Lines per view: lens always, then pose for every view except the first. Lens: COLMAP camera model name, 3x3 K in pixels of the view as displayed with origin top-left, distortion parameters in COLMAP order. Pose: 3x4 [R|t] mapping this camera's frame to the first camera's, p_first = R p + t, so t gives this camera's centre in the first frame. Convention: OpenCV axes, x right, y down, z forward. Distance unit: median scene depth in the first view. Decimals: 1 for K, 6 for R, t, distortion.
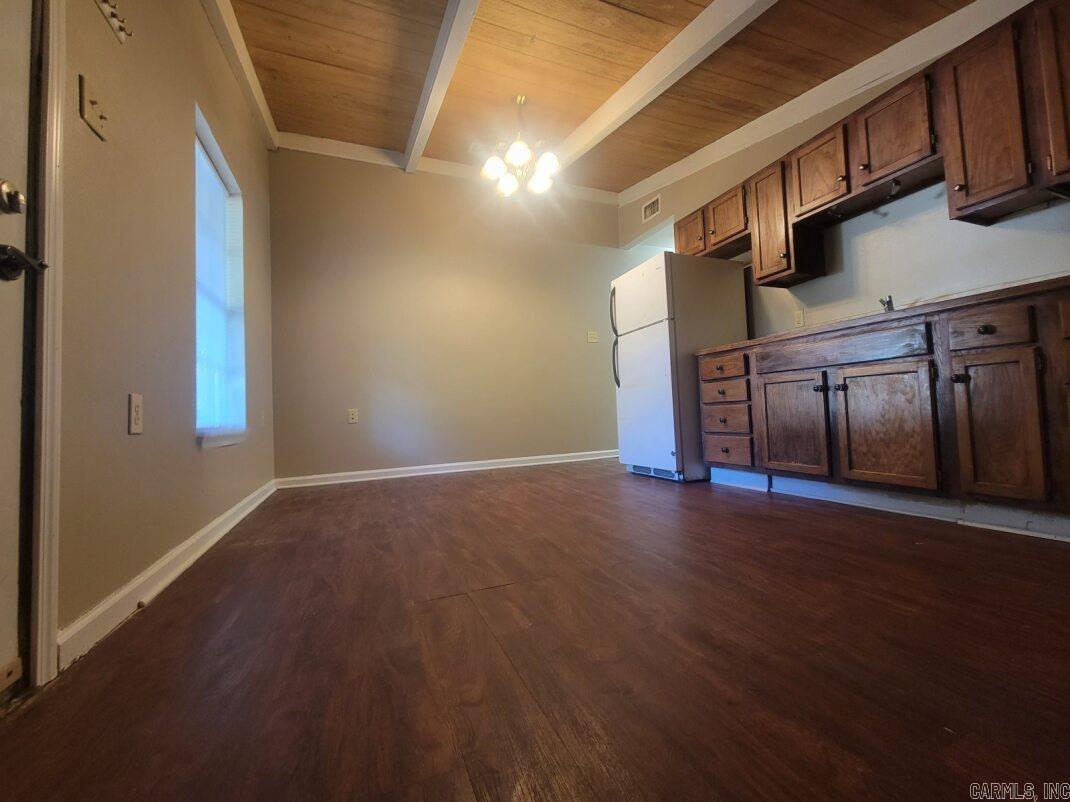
lens RADIAL K [[431.9, 0, 531.3], [0, 431.9, 394.3], [0, 0, 1]] dist [-0.003123, -0.000087]
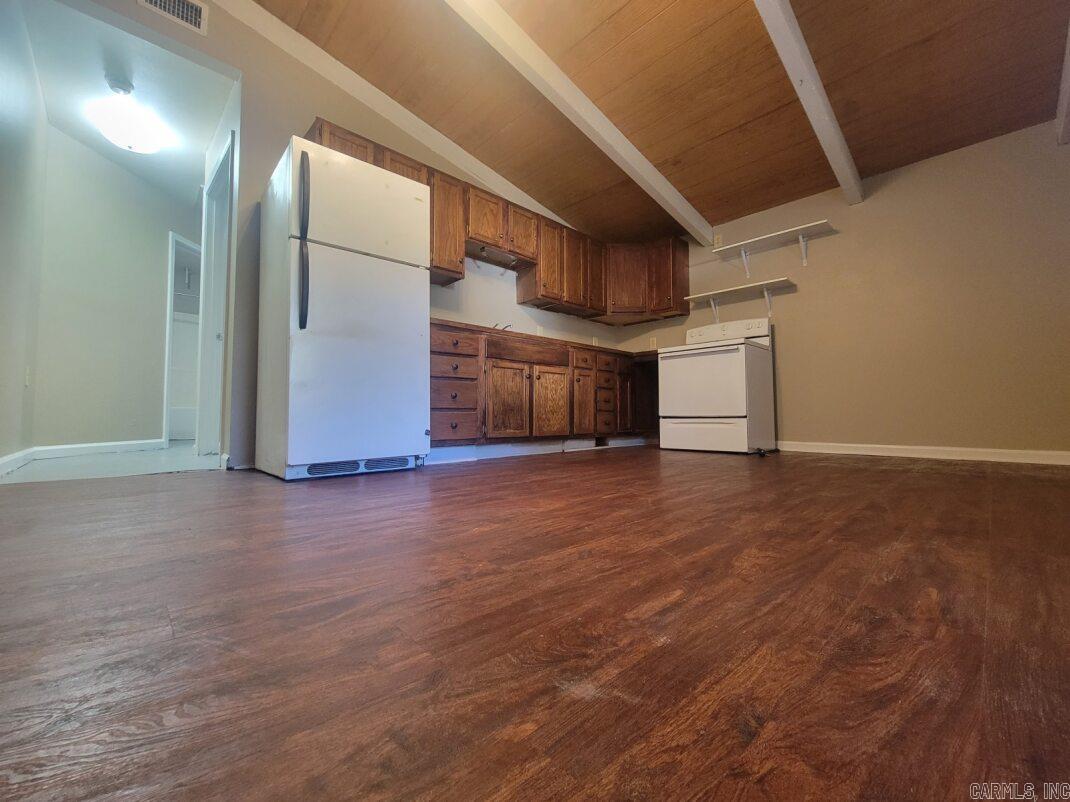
lens RADIAL K [[431.9, 0, 537.9], [0, 431.9, 399.4], [0, 0, 1]] dist [-0.003123, -0.000087]
pose [[-0.366555, 0.079861, 0.926963, -0.624327], [-0.020697, 0.995363, -0.093939, 0.181951], [-0.930166, -0.053620, -0.363202, 1.362805]]
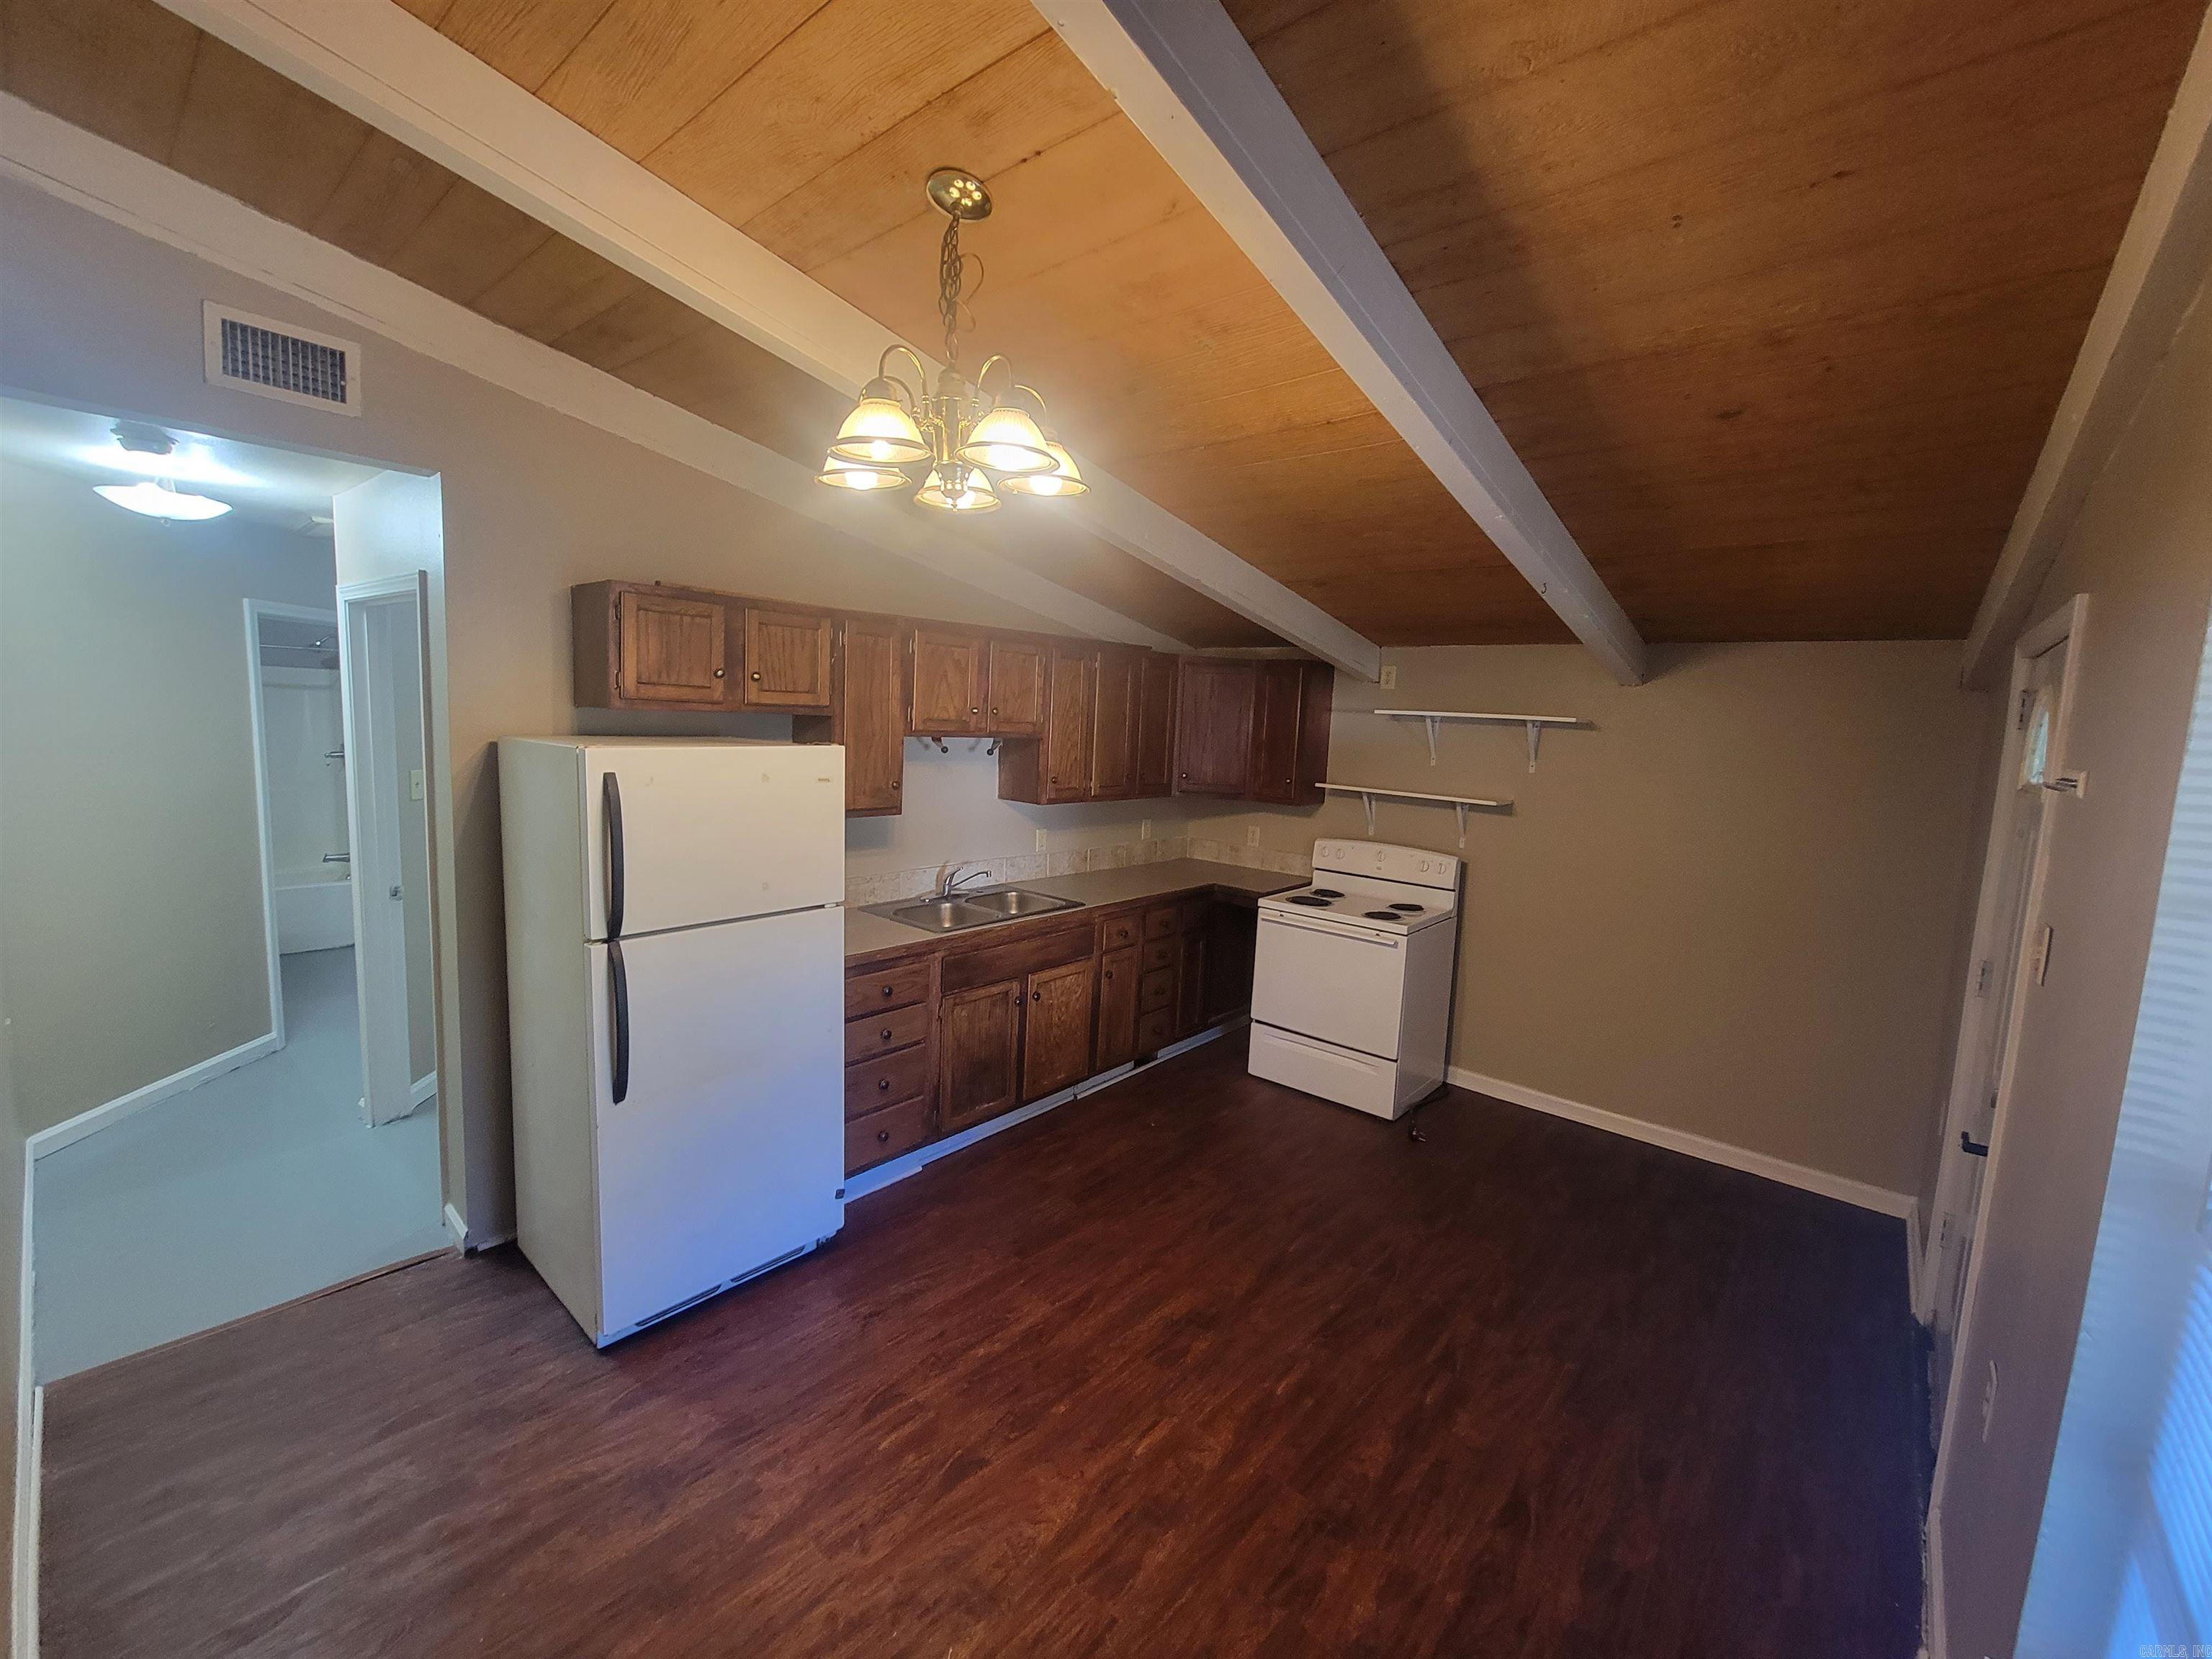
lens RADIAL K [[892.9, 0, 1113.6], [0, 892.9, 821.2], [0, 0, 1]] dist [-0.003123, -0.000087]
pose [[-0.459514, -0.086945, 0.883905, -0.759103], [-0.065449, 0.995806, 0.063927, -0.419022], [-0.885756, -0.028475, -0.463278, 1.472280]]
